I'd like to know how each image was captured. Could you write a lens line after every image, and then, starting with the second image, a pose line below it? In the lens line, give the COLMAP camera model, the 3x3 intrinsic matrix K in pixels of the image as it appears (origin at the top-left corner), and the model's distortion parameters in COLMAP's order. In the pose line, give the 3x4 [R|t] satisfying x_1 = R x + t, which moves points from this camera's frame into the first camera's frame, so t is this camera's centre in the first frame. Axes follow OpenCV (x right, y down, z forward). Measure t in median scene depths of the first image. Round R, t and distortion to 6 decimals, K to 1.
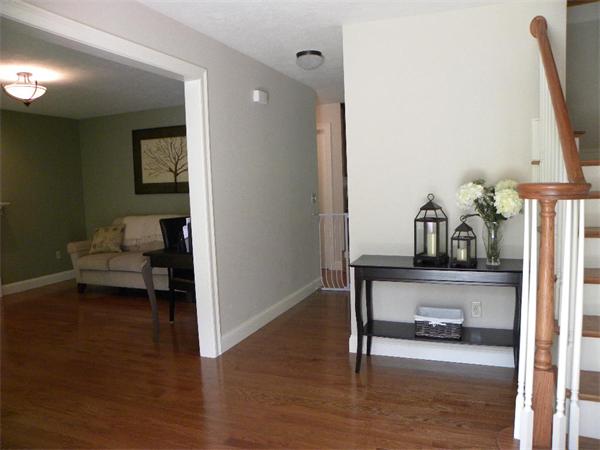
lens RADIAL K [[468.4, 0, 300.0], [0, 468.4, 225.0], [0, 0, 1]] dist [-0.087071, 0.009551]
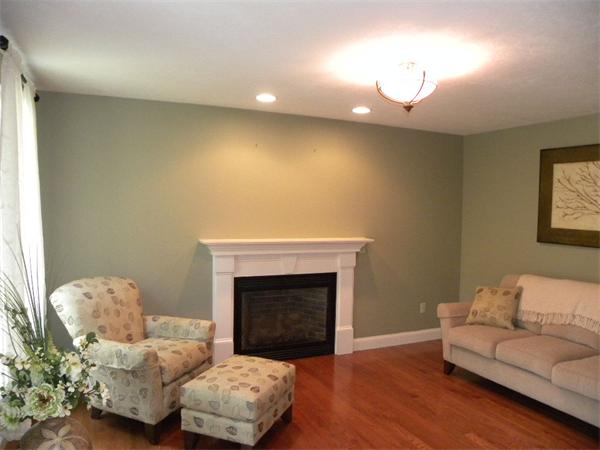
lens RADIAL K [[468.4, 0, 300.0], [0, 468.4, 225.0], [0, 0, 1]] dist [-0.087071, 0.009551]
pose [[0.738293, 0.076901, -0.670081, -0.177932], [-0.107625, 0.994181, -0.004485, -0.055490], [0.665838, 0.075429, 0.742274, 0.283926]]
